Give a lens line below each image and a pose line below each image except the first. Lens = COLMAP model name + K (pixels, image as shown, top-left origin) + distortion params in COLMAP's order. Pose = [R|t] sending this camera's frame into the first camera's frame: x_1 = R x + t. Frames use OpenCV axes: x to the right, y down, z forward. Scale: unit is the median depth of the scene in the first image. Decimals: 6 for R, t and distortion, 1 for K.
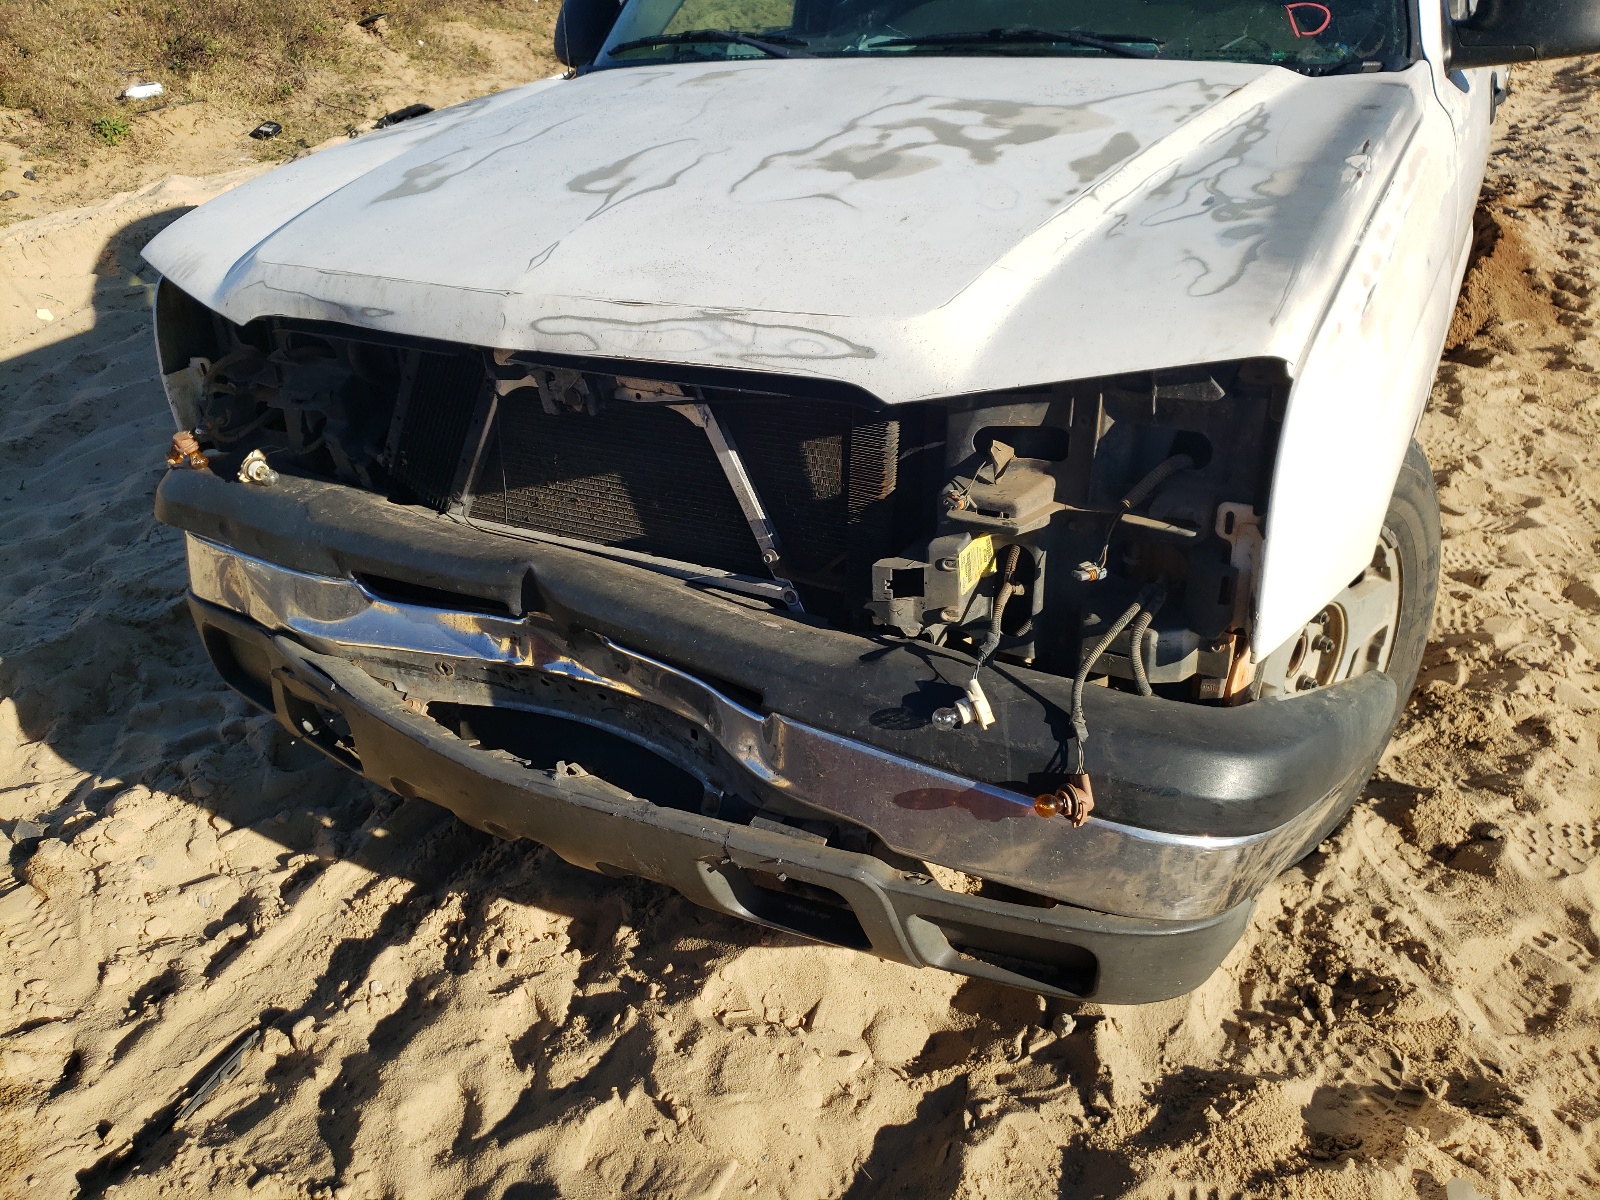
lens RADIAL K [[1315.1, 0, 807.6], [0, 1315.1, 594.5], [0, 0, 1]] dist [0.027051, -0.030755]
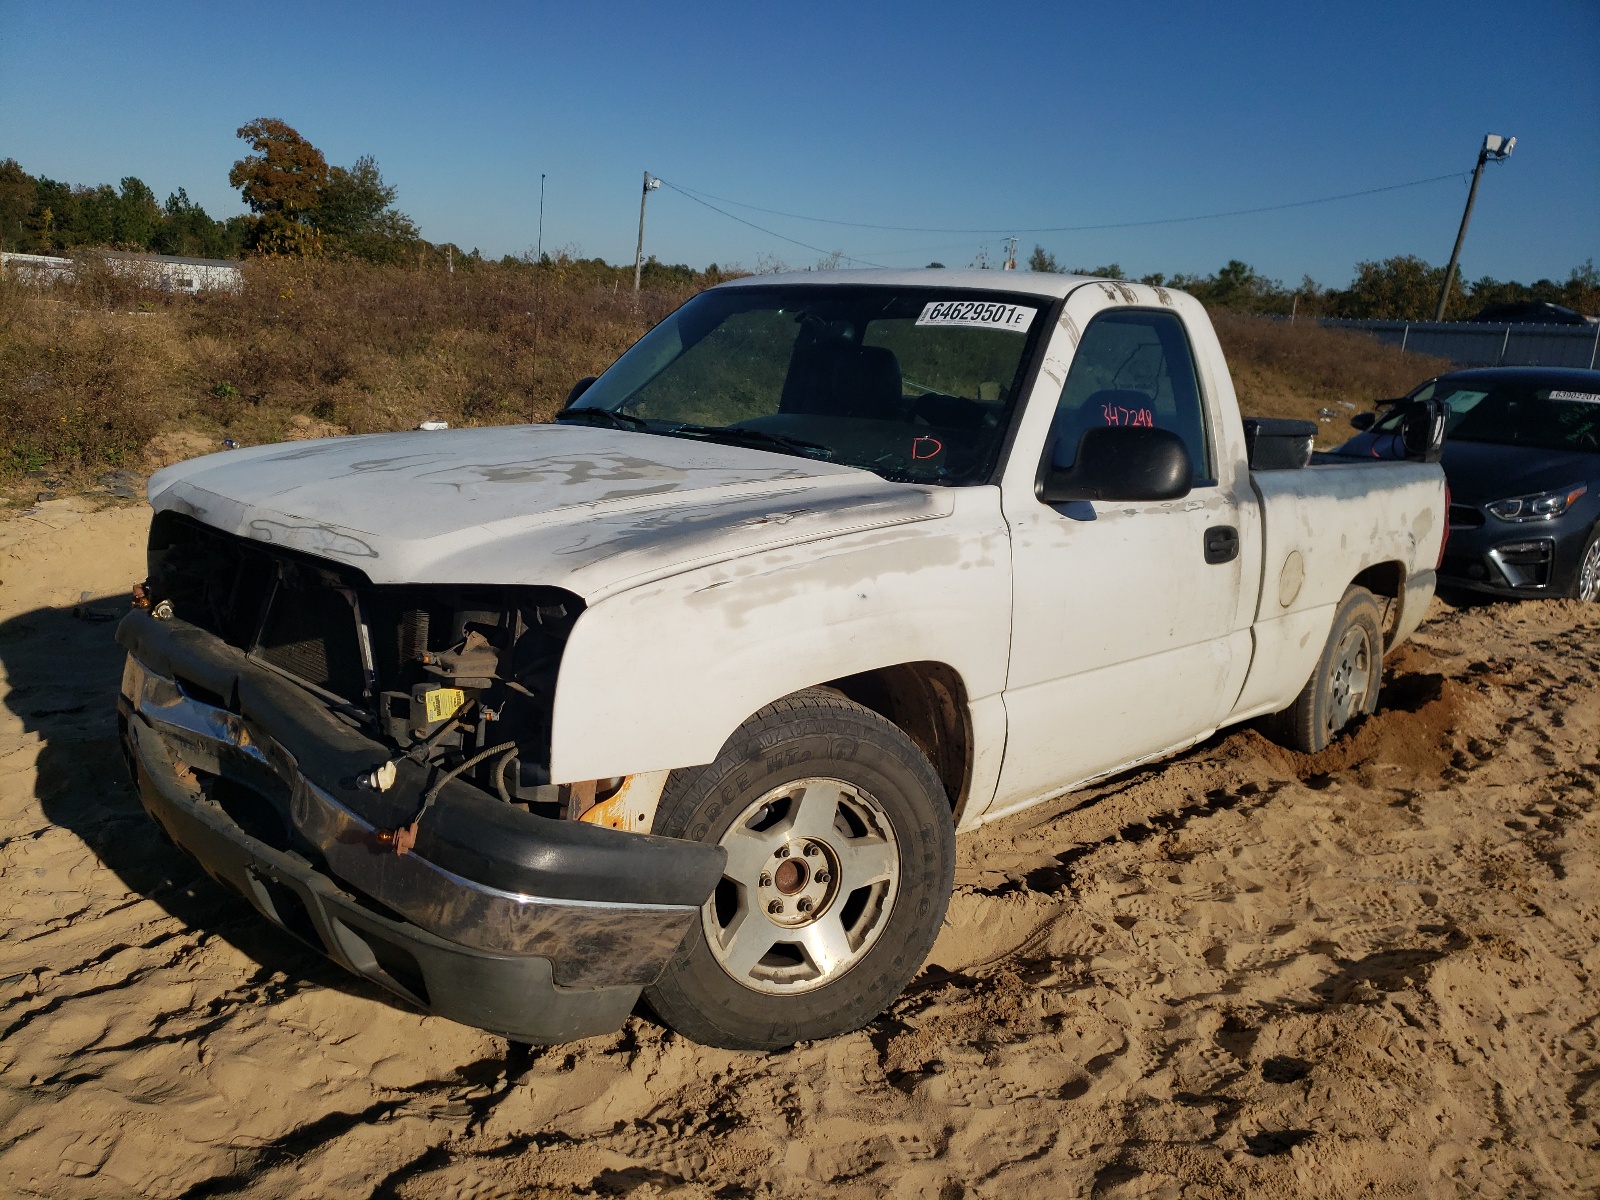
lens RADIAL K [[1315.1, 0, 793.1], [0, 1315.1, 594.6], [0, 0, 1]] dist [0.027051, -0.030755]
pose [[0.958144, 0.162201, -0.235903, 0.700946], [-0.223725, 0.938360, -0.263492, 0.139468], [0.178624, 0.305241, 0.935373, -0.352814]]
